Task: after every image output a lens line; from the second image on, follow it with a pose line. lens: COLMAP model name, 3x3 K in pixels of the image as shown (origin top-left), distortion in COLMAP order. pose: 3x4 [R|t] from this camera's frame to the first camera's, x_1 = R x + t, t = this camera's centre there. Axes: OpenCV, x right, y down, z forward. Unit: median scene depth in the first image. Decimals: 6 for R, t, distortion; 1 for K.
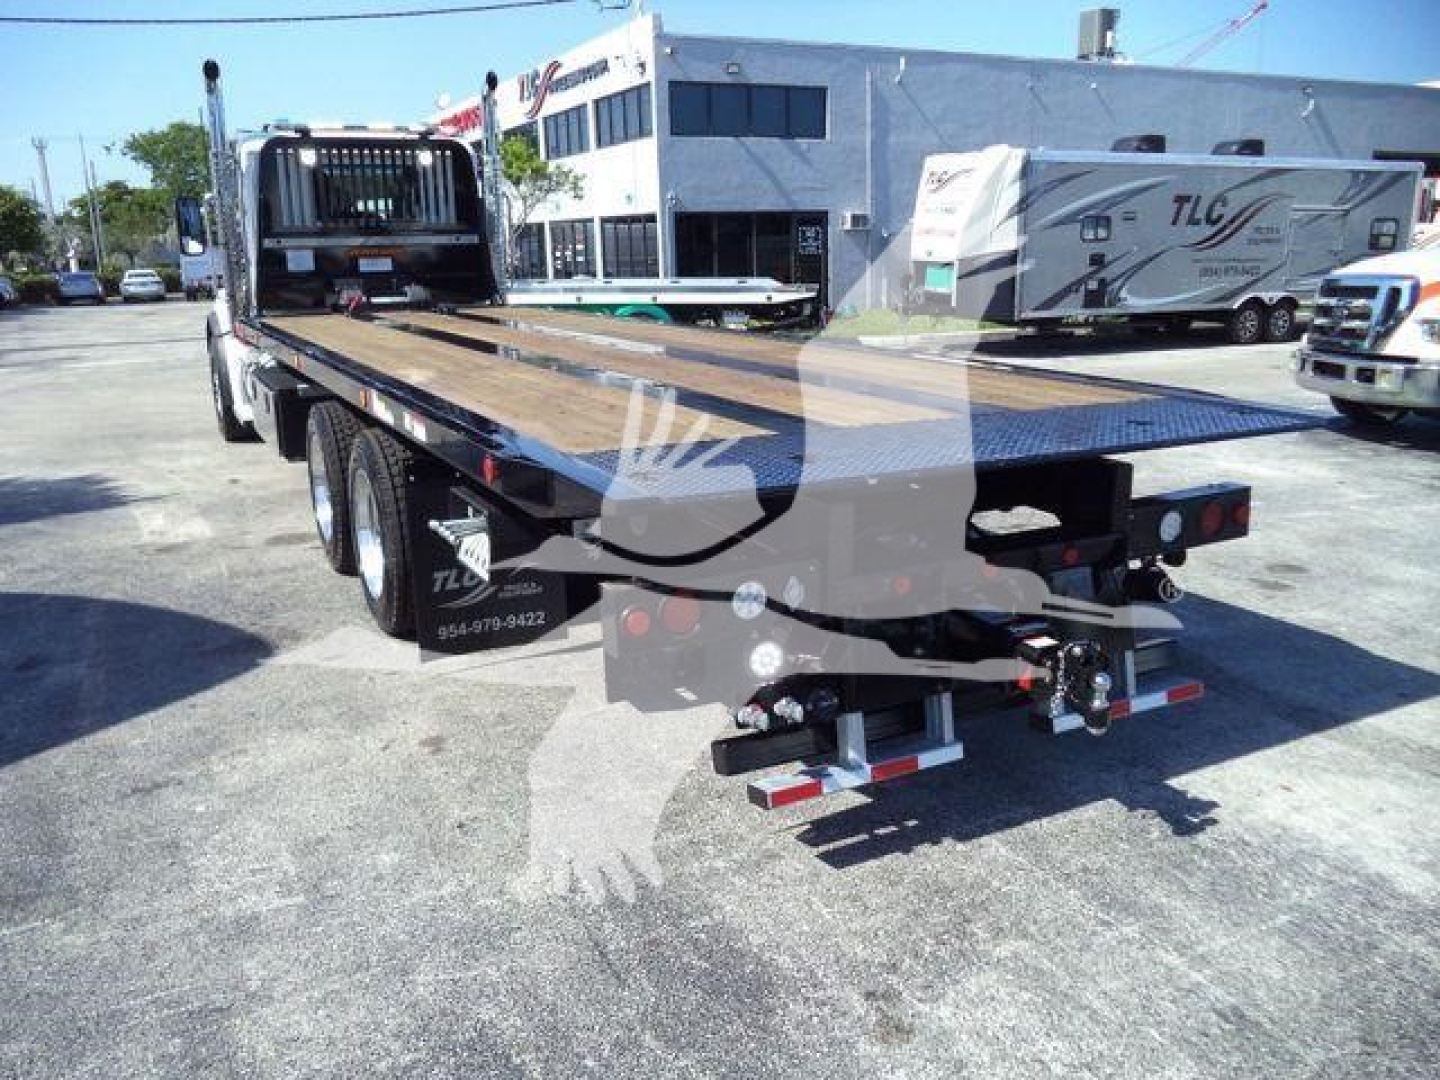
lens RADIAL K [[1167.1, 0, 720.0], [0, 1167.1, 540.0], [0, 0, 1]] dist [-0.028782, 0.000752]
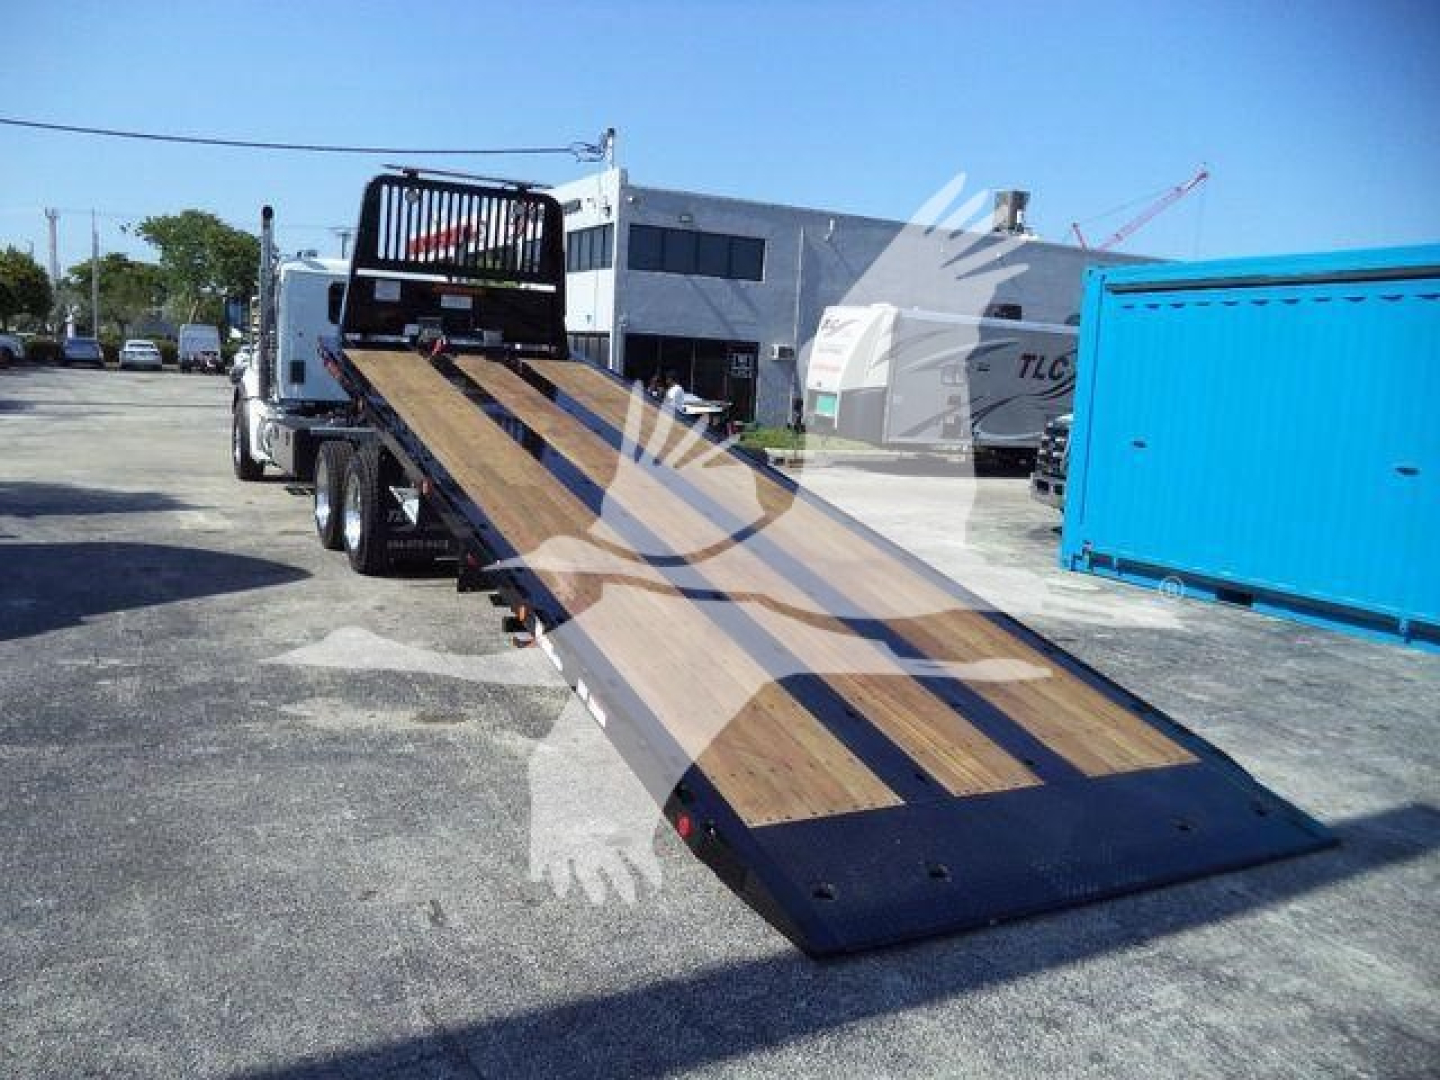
lens RADIAL K [[1173.8, 0, 724.2], [0, 1173.8, 537.6], [0, 0, 1]] dist [-0.026916, 0.008865]
pose [[0.996503, 0.078156, 0.029545, 0.051700], [-0.074792, 0.992012, -0.101578, 0.043578], [-0.037248, 0.099013, 0.994389, -0.193796]]
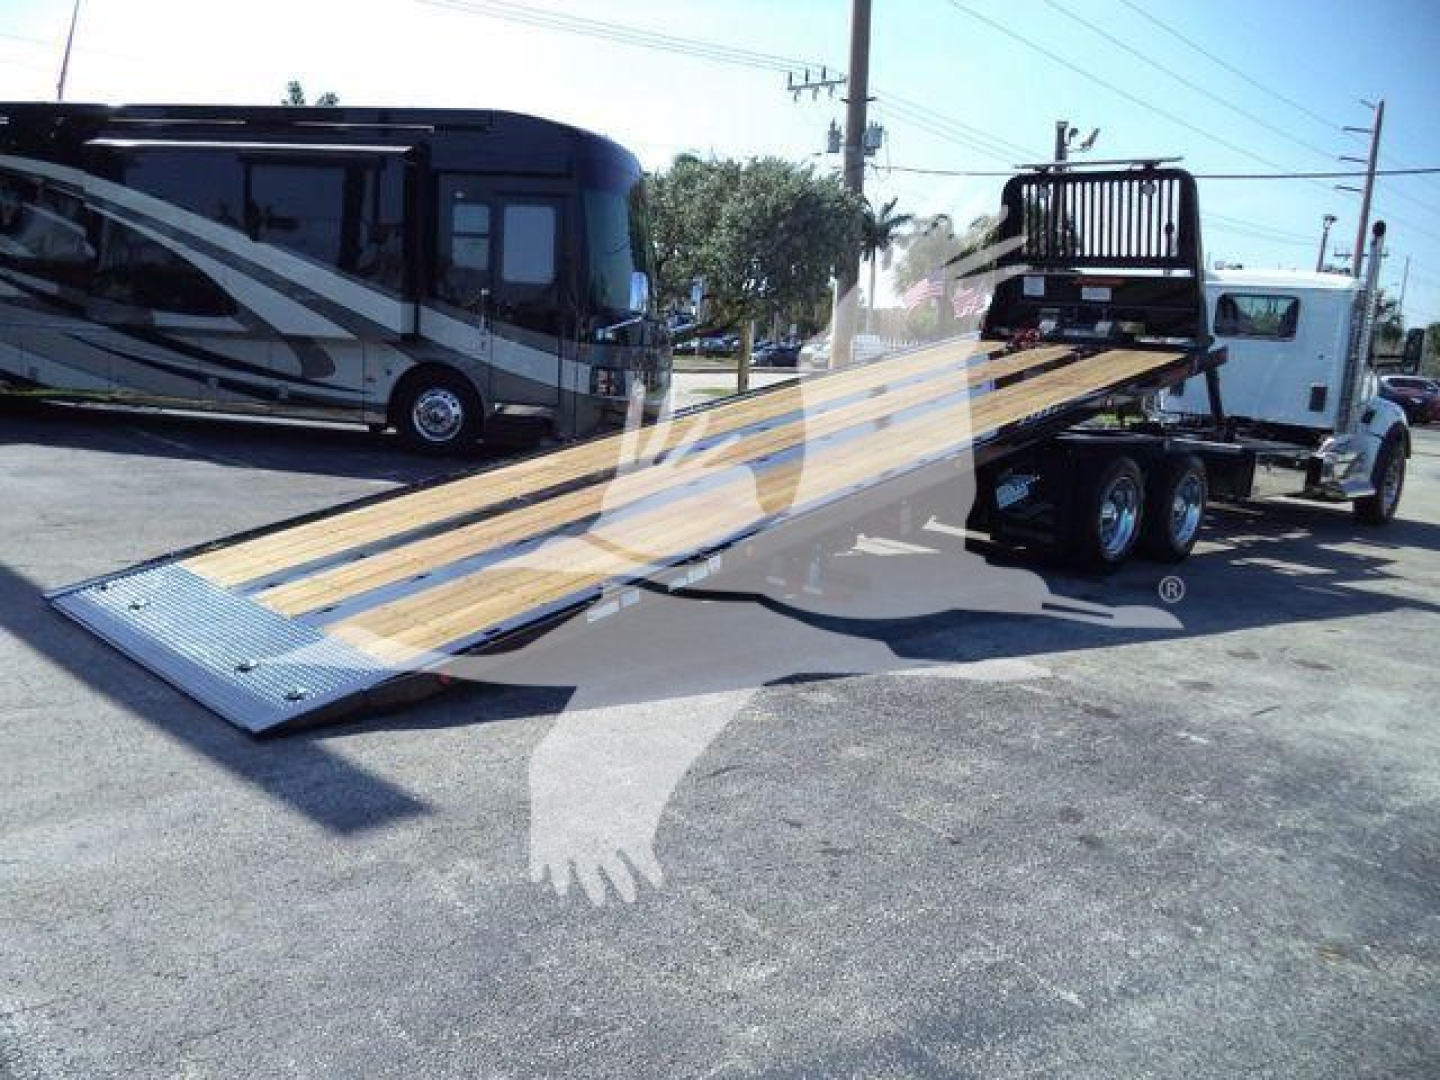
lens RADIAL K [[1181.8, 0, 704.6], [0, 1181.8, 539.2], [0, 0, 1]] dist [-0.025833, -0.002417]
pose [[0.314941, 0.213458, -0.924796, 0.392072], [-0.307274, 0.944835, 0.113441, -0.012041], [0.897995, 0.248438, 0.363158, 0.015684]]
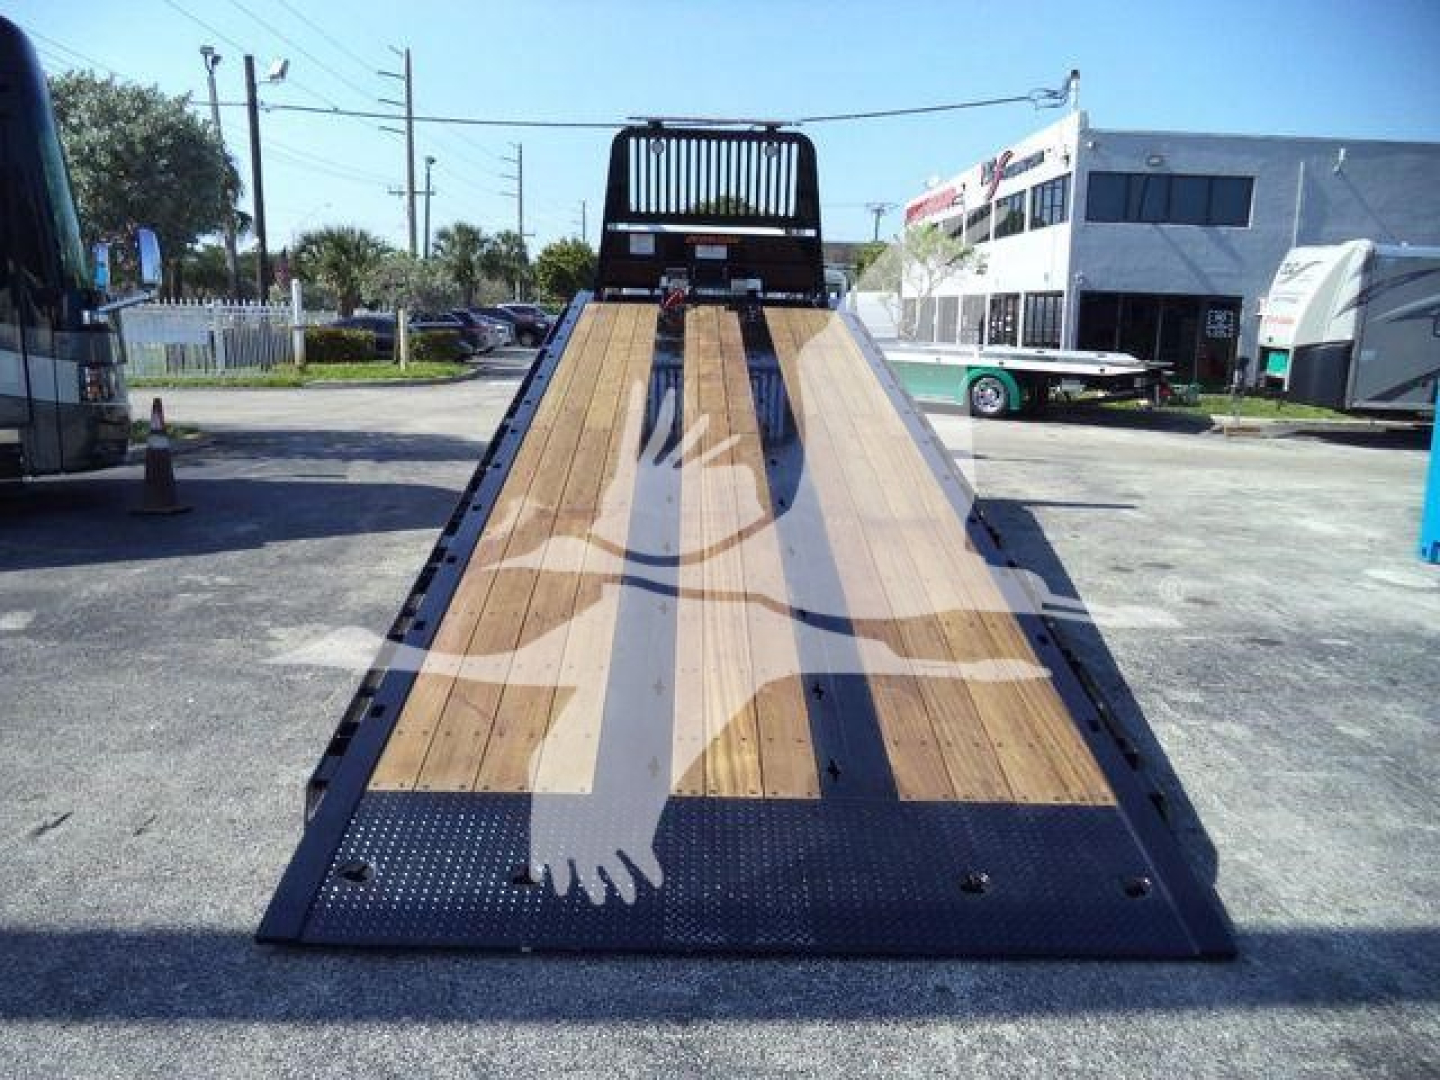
lens RADIAL K [[1177.0, 0, 723.2], [0, 1177.0, 536.8], [0, 0, 1]] dist [-0.021177, 0.001748]
pose [[0.902694, 0.128003, -0.410803, 0.176574], [-0.152650, 0.987894, -0.027612, 0.031580], [0.402295, 0.087635, 0.911306, -0.135187]]
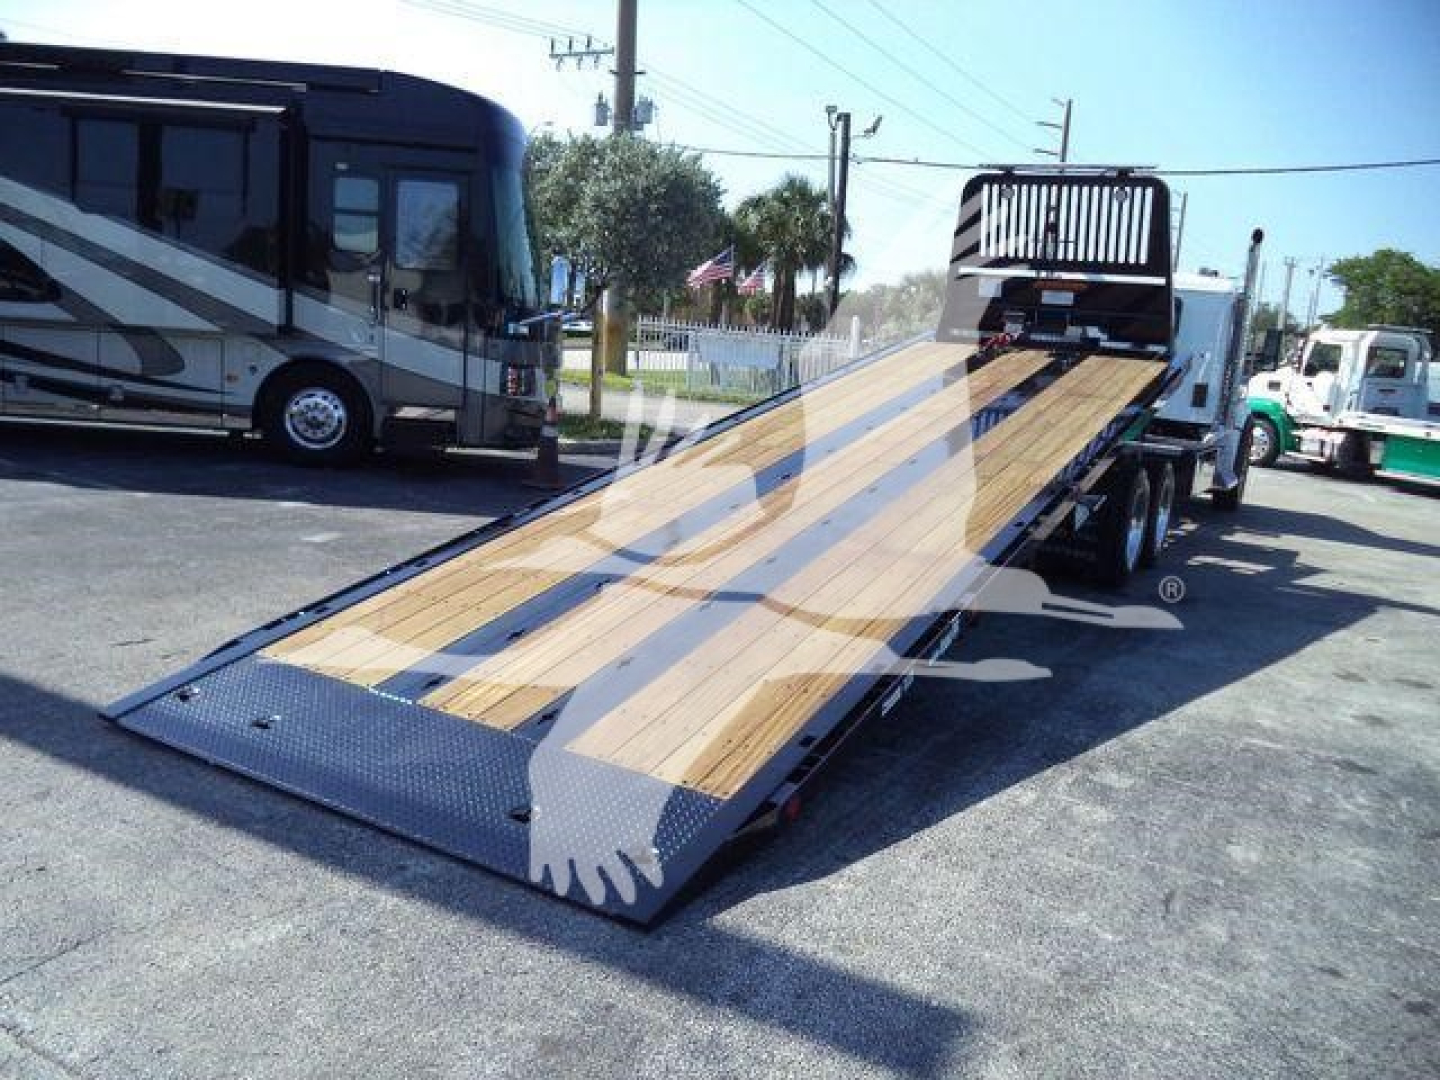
lens RADIAL K [[1184.2, 0, 720.0], [0, 1184.2, 540.0], [0, 0, 1]] dist [-0.026068, -0.004896]
pose [[0.545521, 0.220120, -0.808674, 0.304351], [-0.298077, 0.952762, 0.058261, 0.007540], [0.783299, 0.209264, 0.585364, -0.067260]]
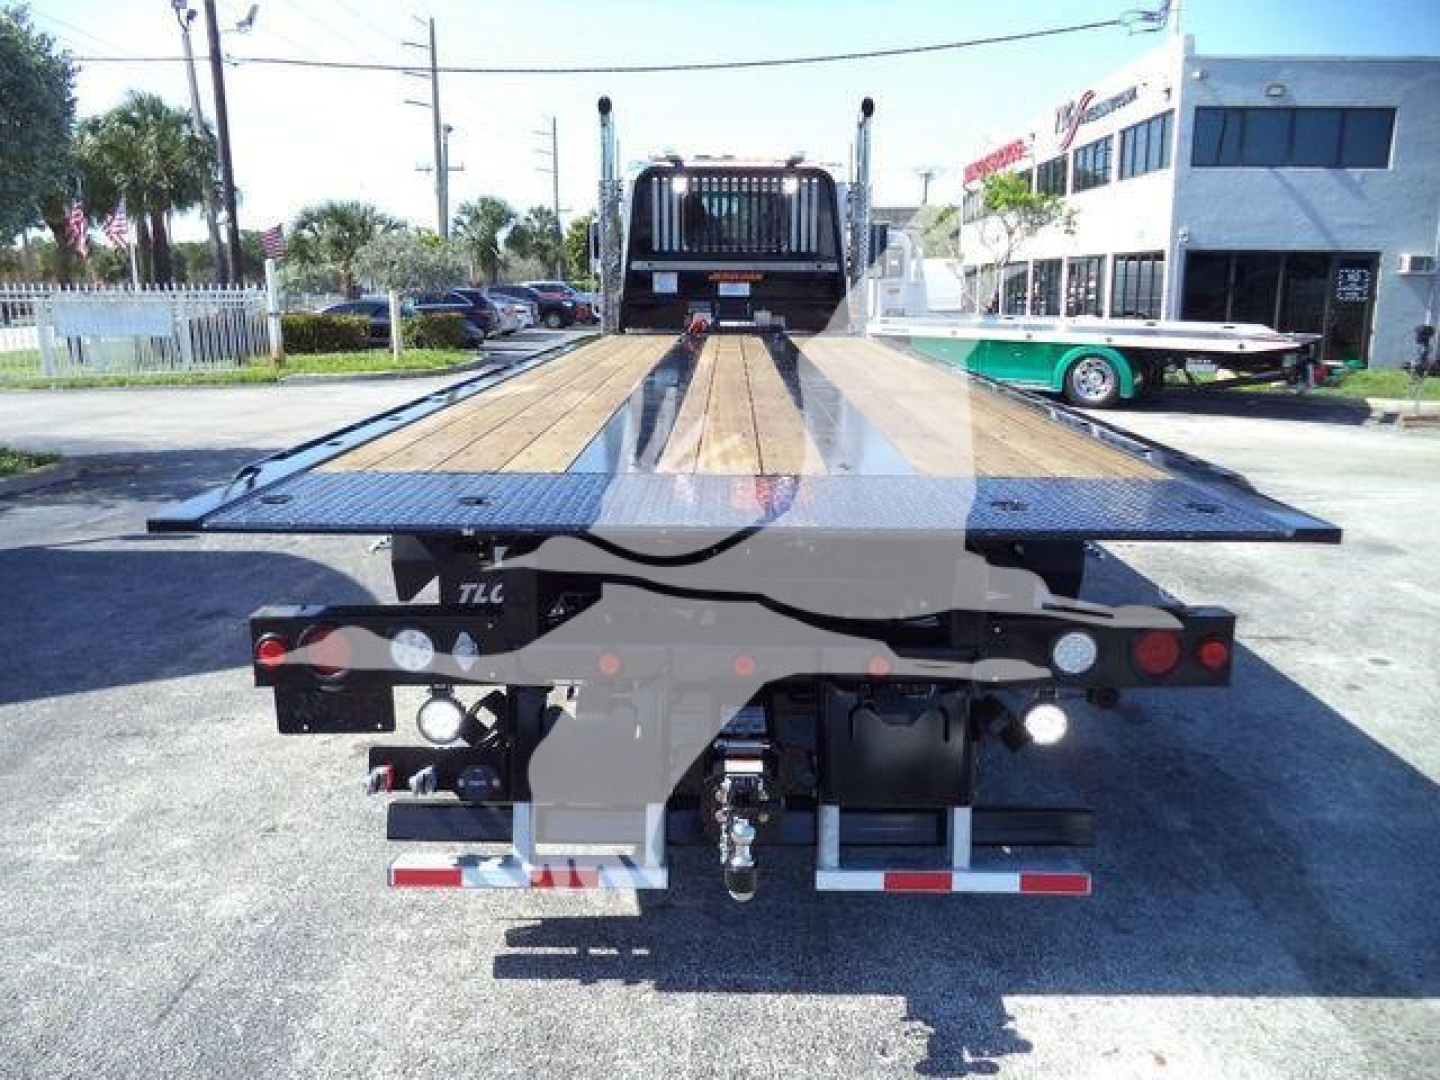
lens RADIAL K [[1173.8, 0, 724.2], [0, 1173.8, 537.6], [0, 0, 1]] dist [-0.026916, 0.008865]
pose [[0.887788, 0.123405, -0.443399, 0.093580], [-0.137628, 0.990484, 0.000103, -0.010038], [0.439193, 0.060933, 0.896324, 0.043768]]
